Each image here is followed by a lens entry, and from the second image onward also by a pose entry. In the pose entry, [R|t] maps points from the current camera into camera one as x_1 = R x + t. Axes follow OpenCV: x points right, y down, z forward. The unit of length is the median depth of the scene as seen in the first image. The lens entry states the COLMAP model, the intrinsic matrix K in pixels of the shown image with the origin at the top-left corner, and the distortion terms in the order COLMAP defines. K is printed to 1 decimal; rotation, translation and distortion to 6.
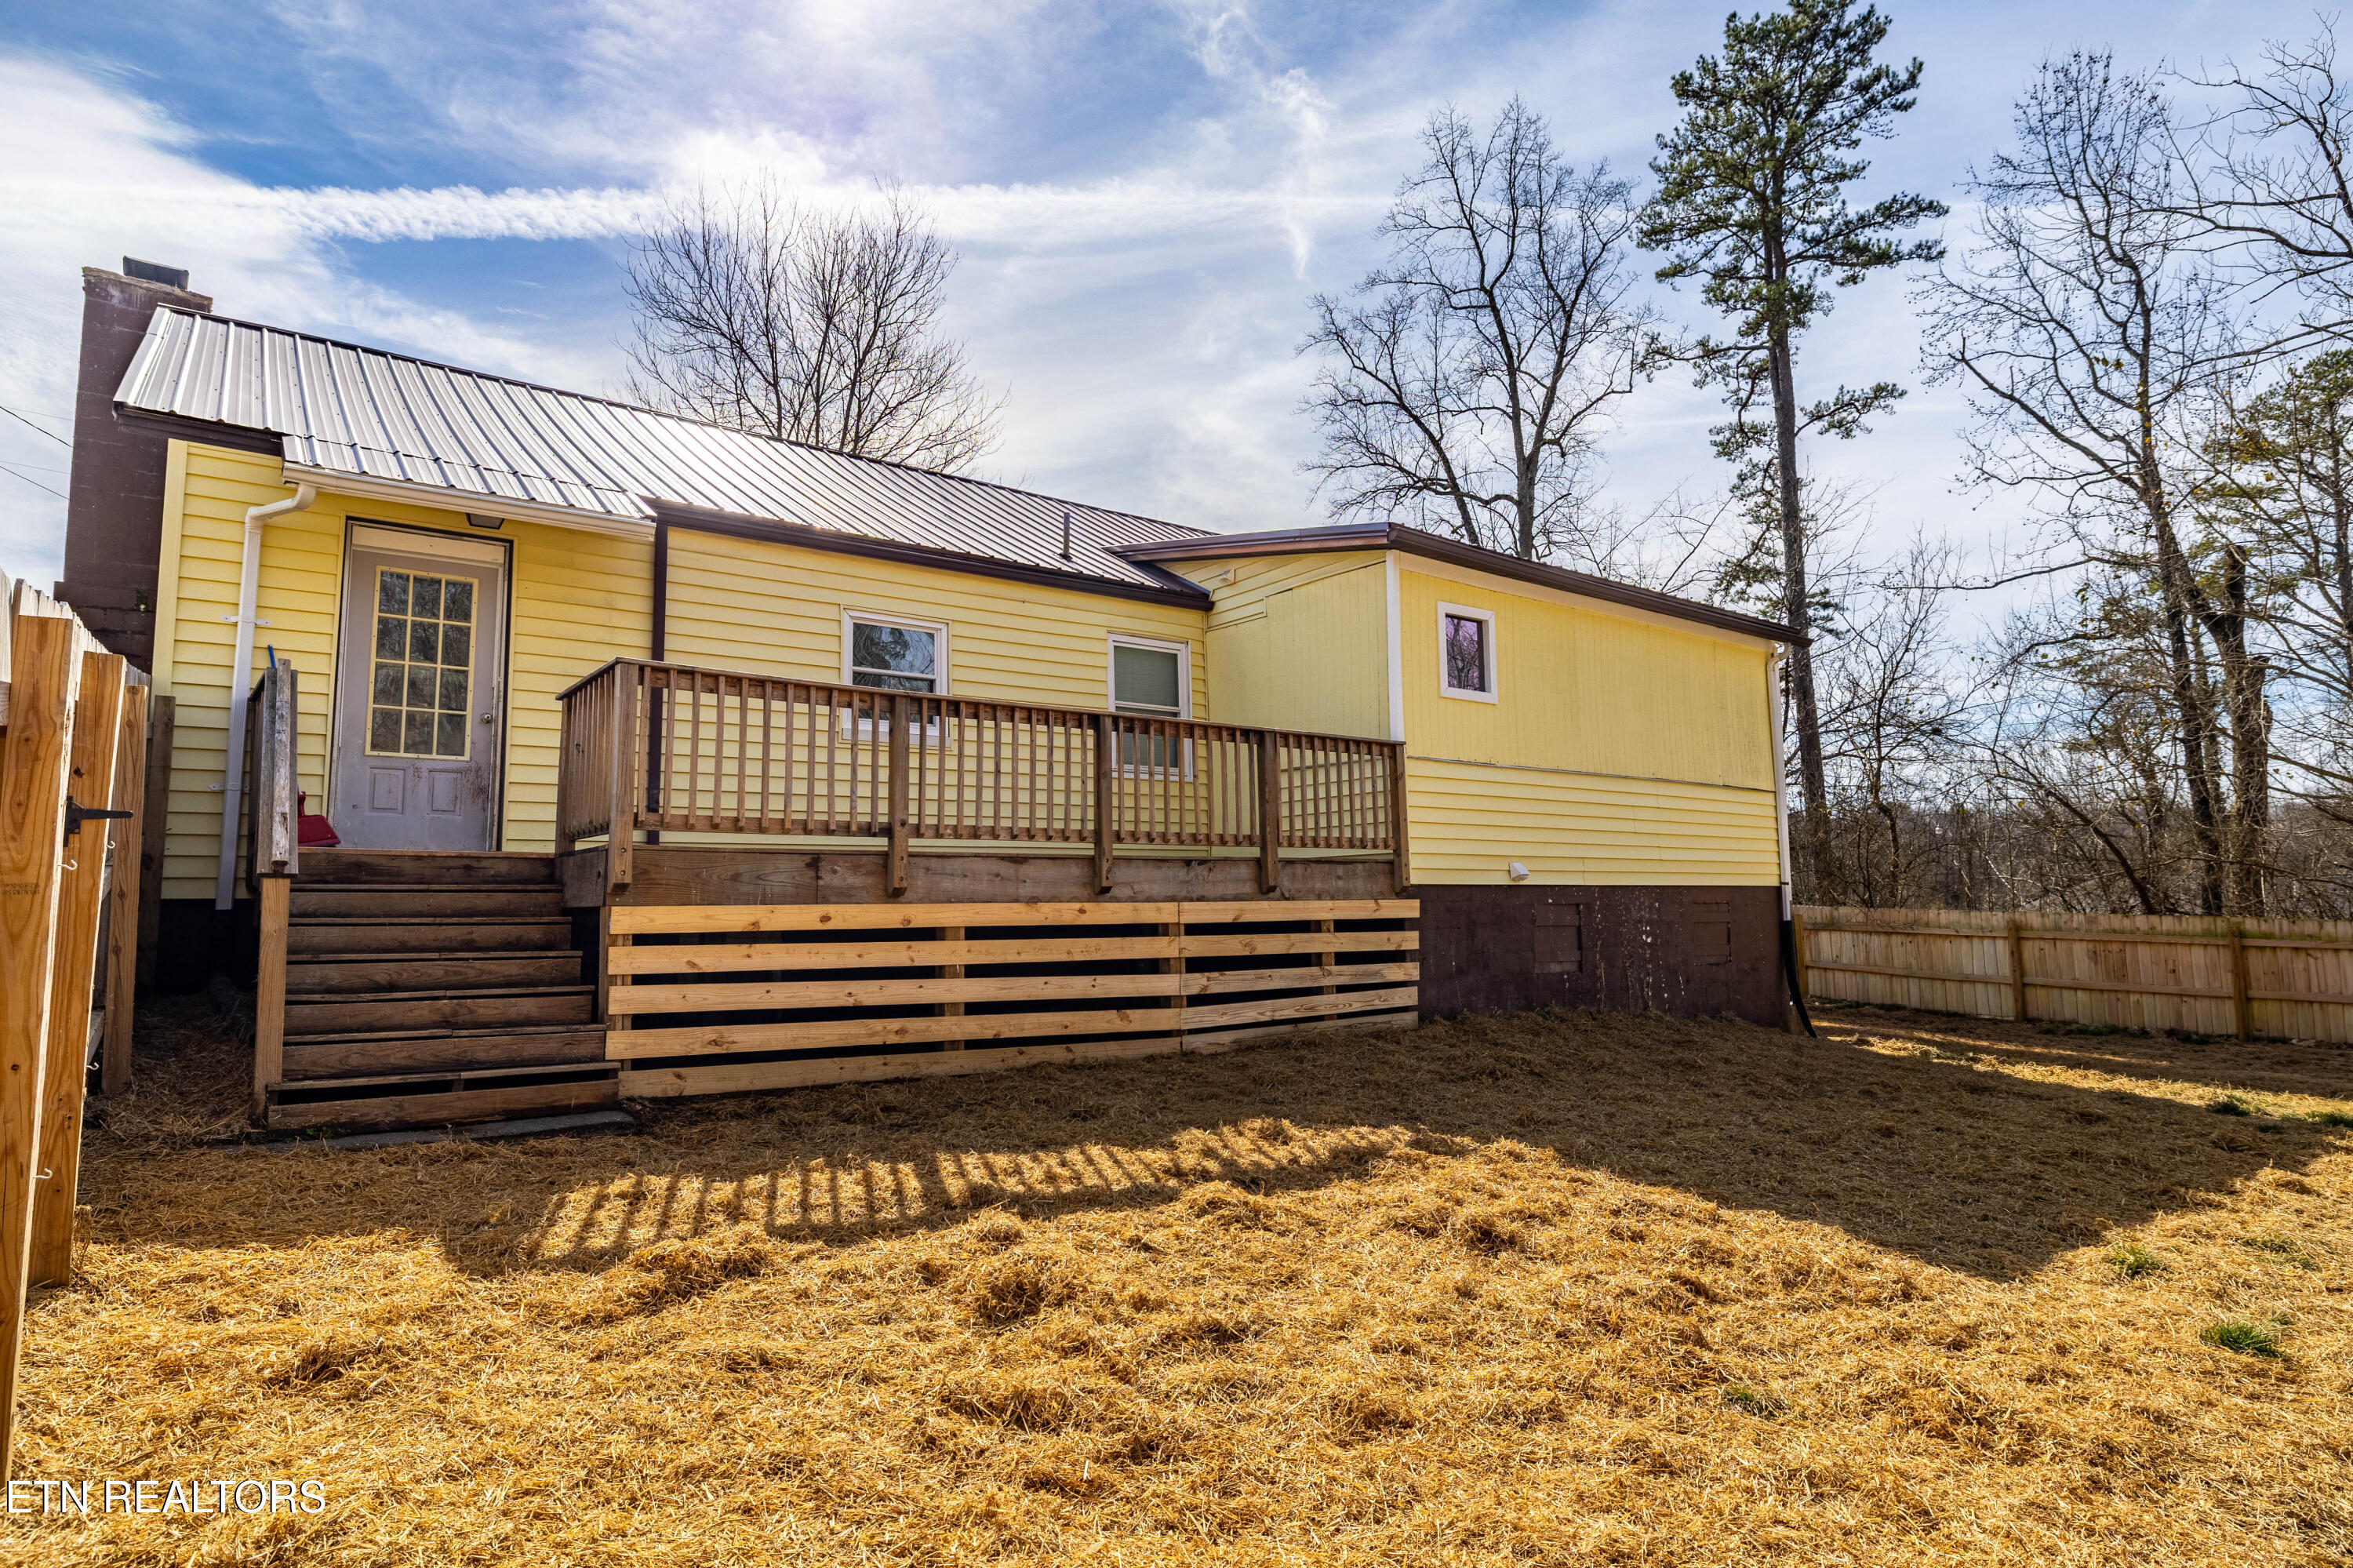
lens RADIAL K [[1279.8, 0, 1177.2], [0, 1279.8, 814.5], [0, 0, 1]] dist [0.001854, 0.000036]
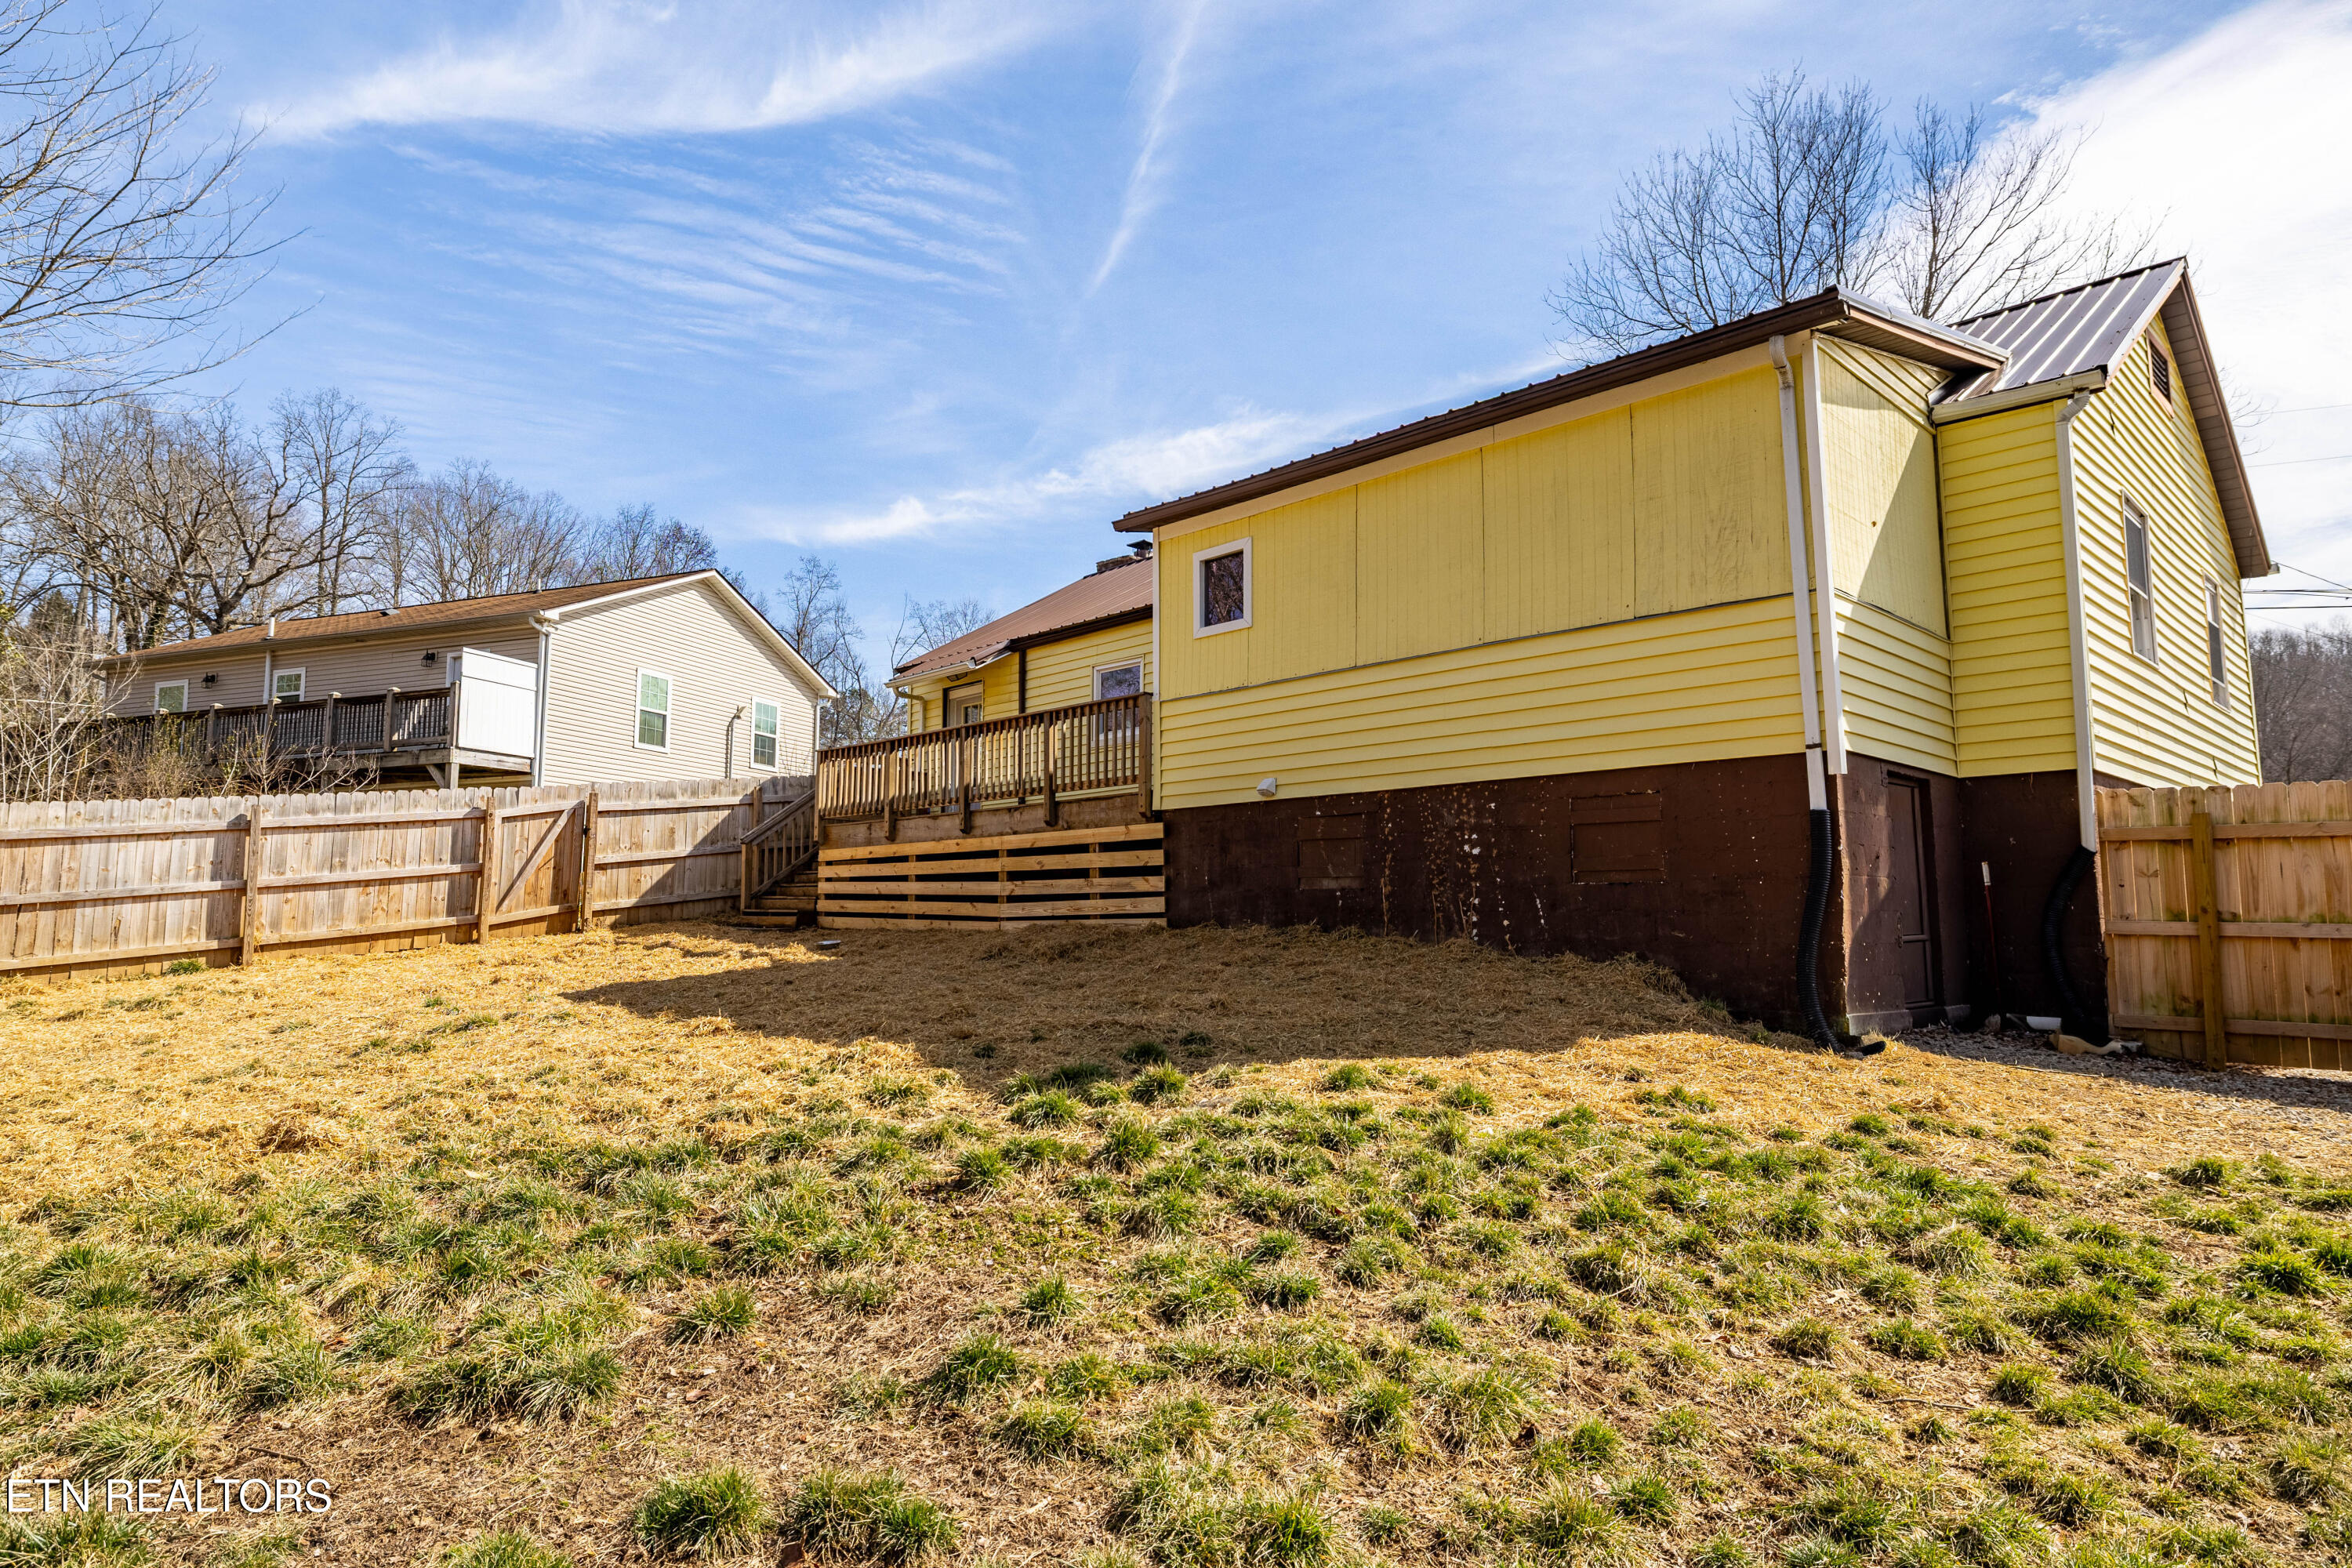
lens RADIAL K [[1301.9, 0, 1176.0], [0, 1301.9, 784.0], [0, 0, 1]] dist [0.000618, 0.000014]
pose [[0.133834, -0.065035, -0.988868, 1.461038], [0.106605, 0.992999, -0.050879, 0.100089], [0.985253, -0.098609, 0.139830, 0.911625]]
